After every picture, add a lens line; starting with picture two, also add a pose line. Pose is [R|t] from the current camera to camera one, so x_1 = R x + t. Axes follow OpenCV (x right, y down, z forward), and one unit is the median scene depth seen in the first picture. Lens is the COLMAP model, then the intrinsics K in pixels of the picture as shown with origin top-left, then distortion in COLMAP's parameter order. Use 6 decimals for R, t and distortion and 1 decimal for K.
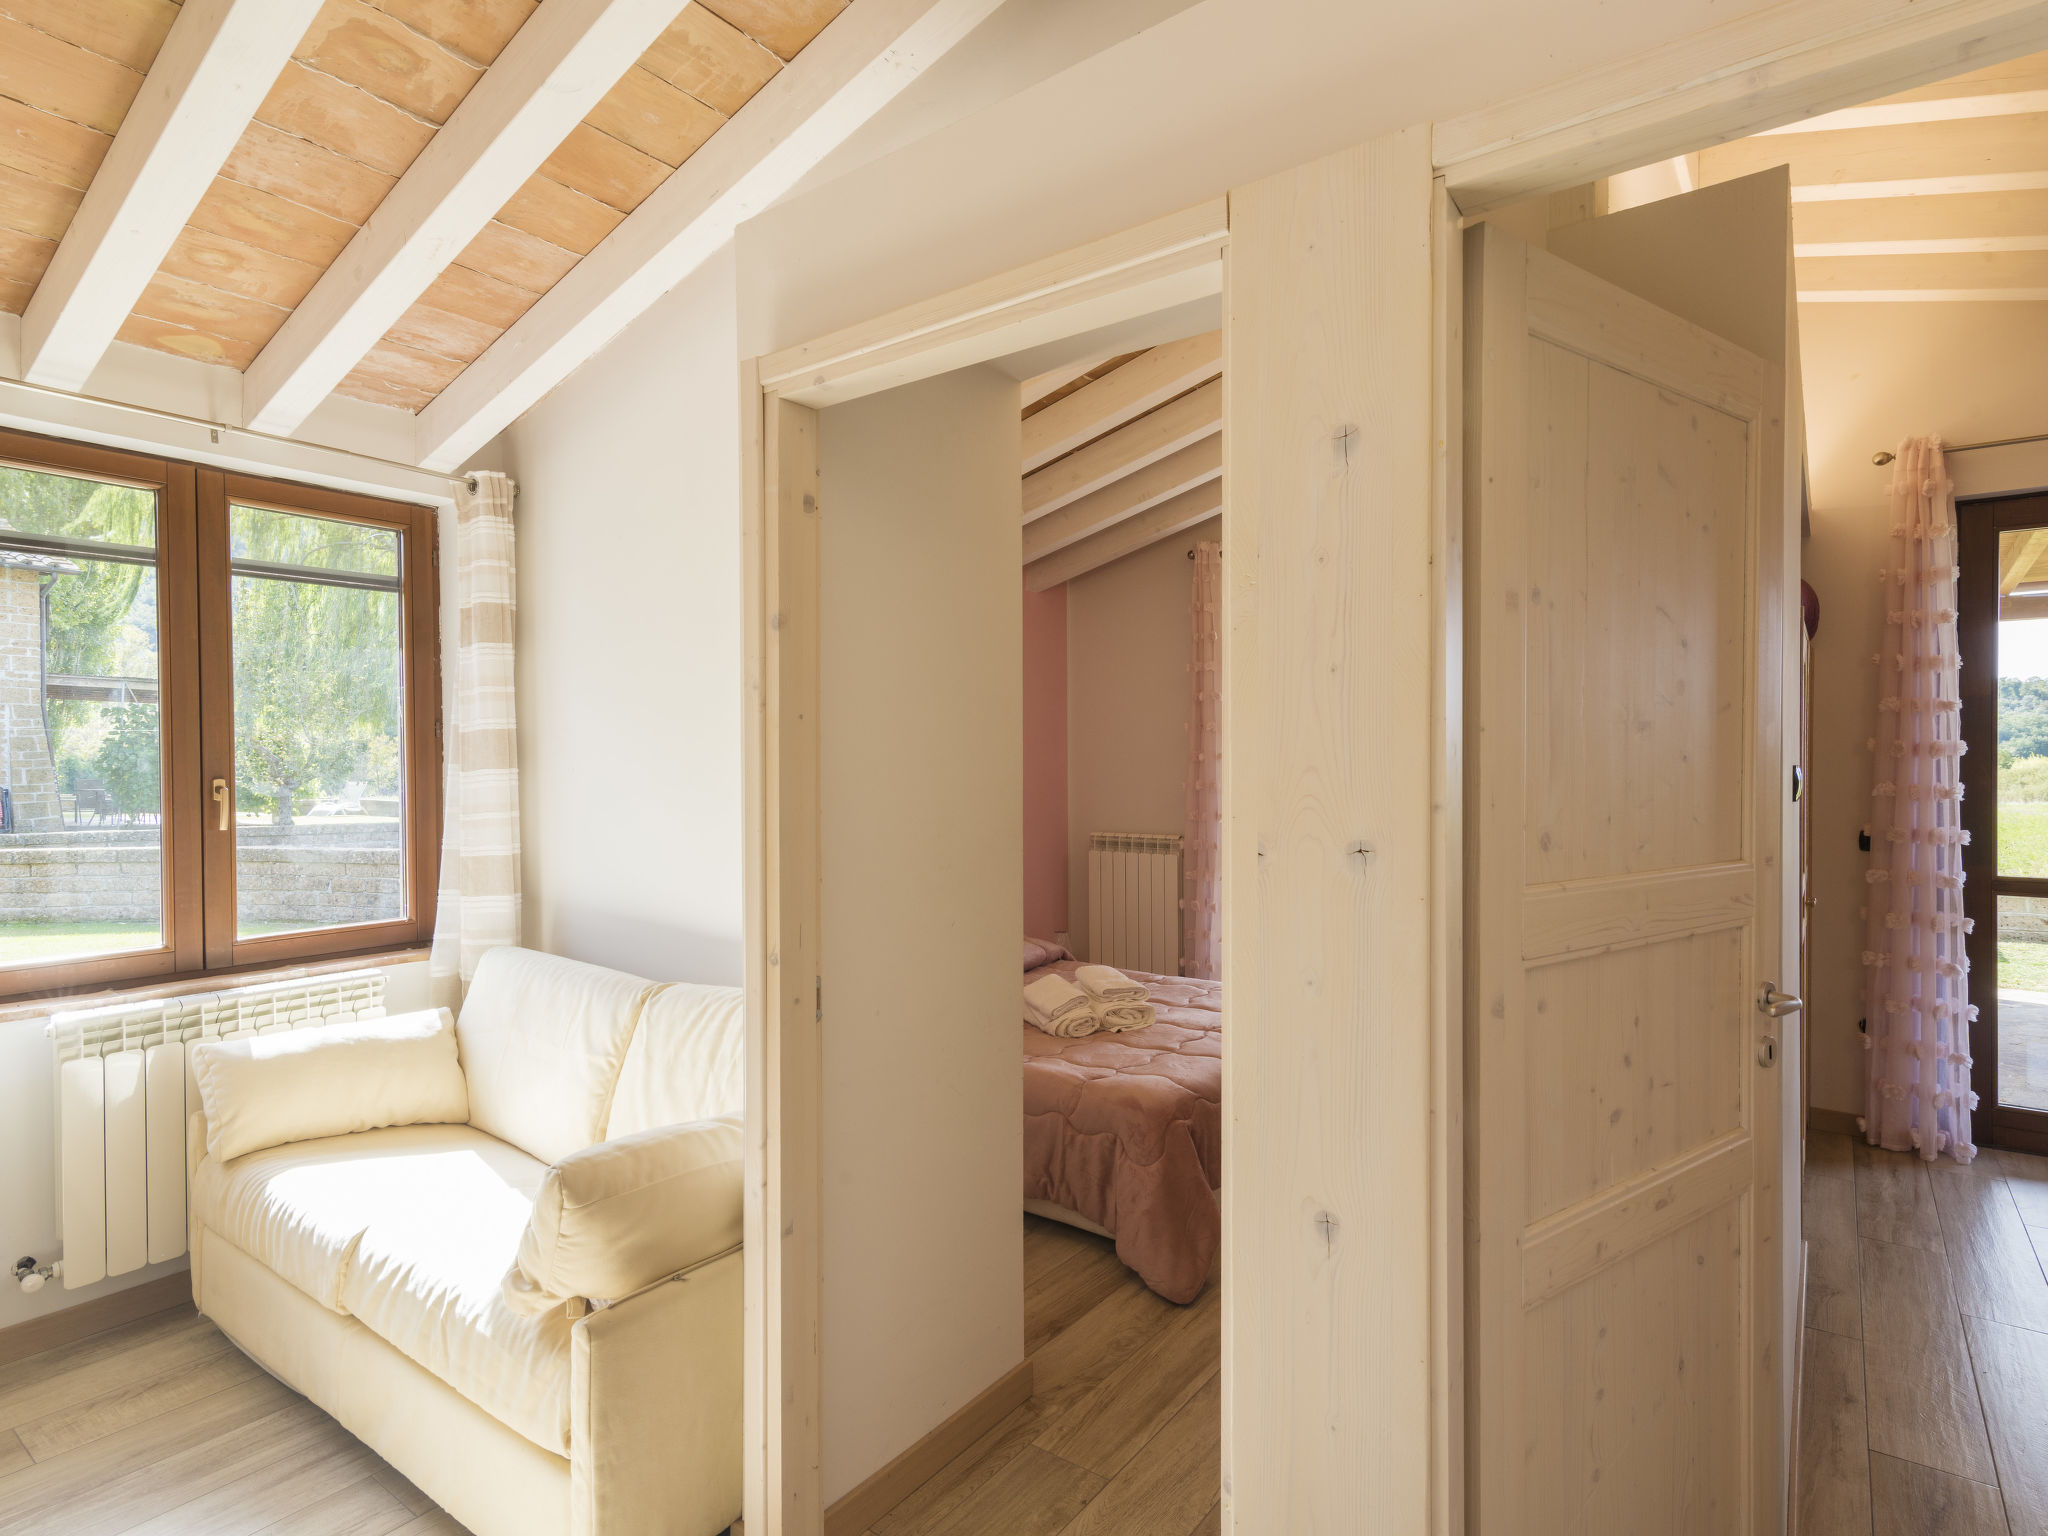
lens RADIAL K [[1071.2, 0, 1029.5], [0, 1071.2, 775.2], [0, 0, 1]] dist [0.015818, -0.001833]
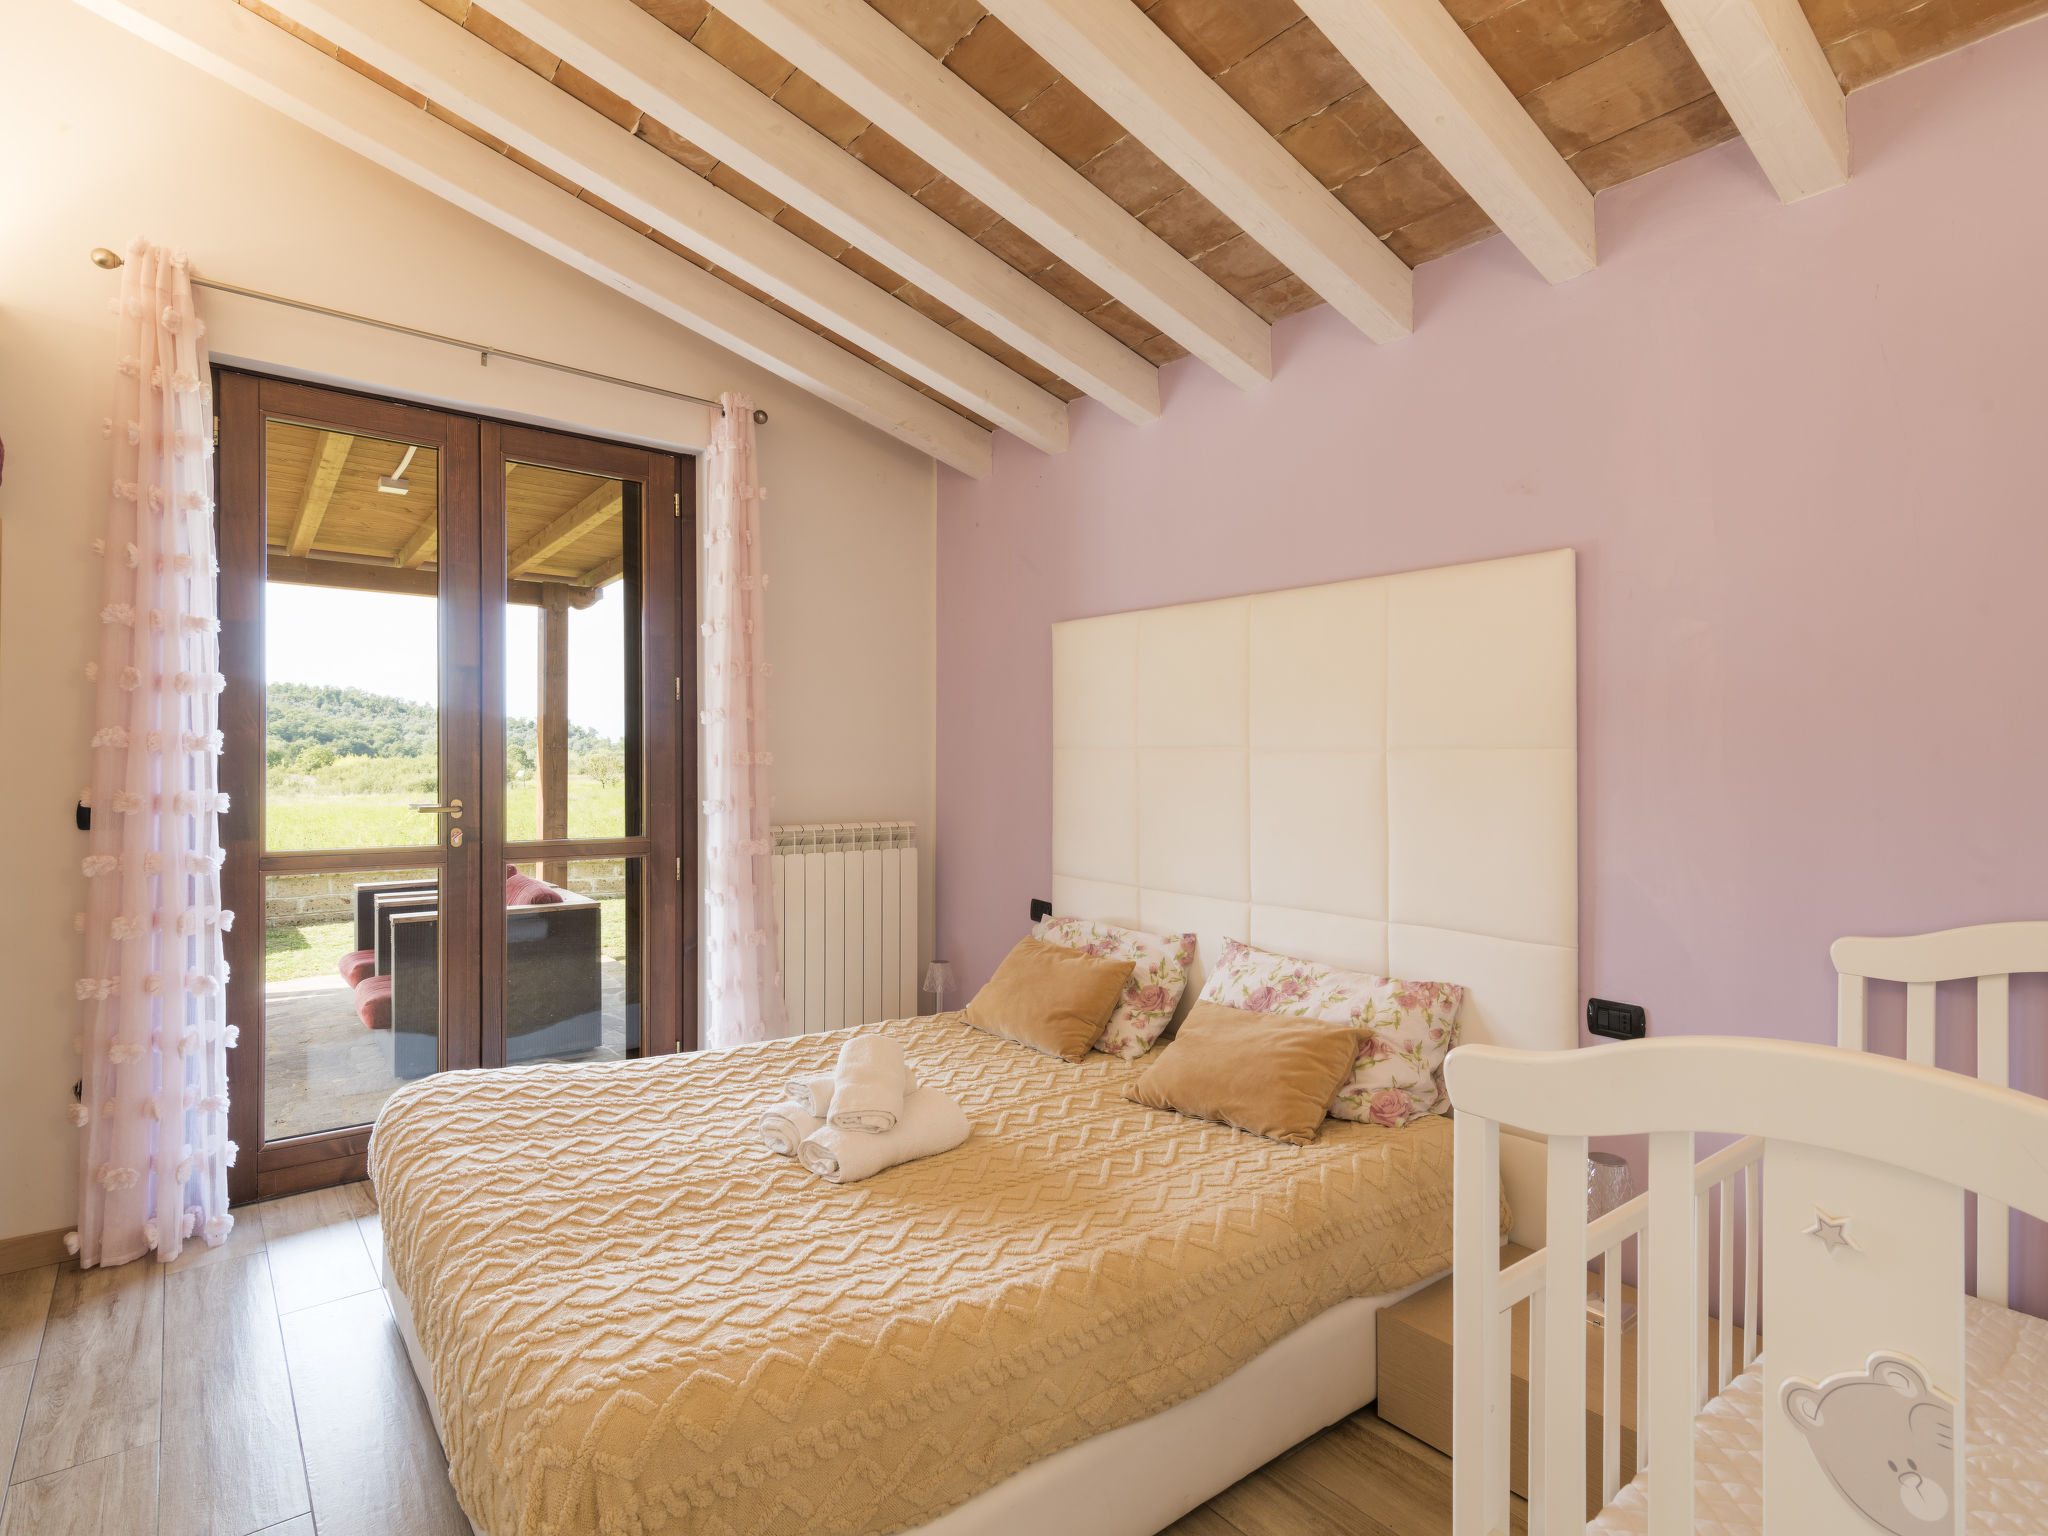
lens RADIAL K [[1071.2, 0, 1029.5], [0, 1071.2, 775.2], [0, 0, 1]] dist [0.015818, -0.001833]
pose [[0.259851, -0.003605, 0.965642, 0.283461], [0.003156, 0.999991, 0.002884, 0.037215], [-0.965643, 0.002298, 0.259860, 0.263817]]
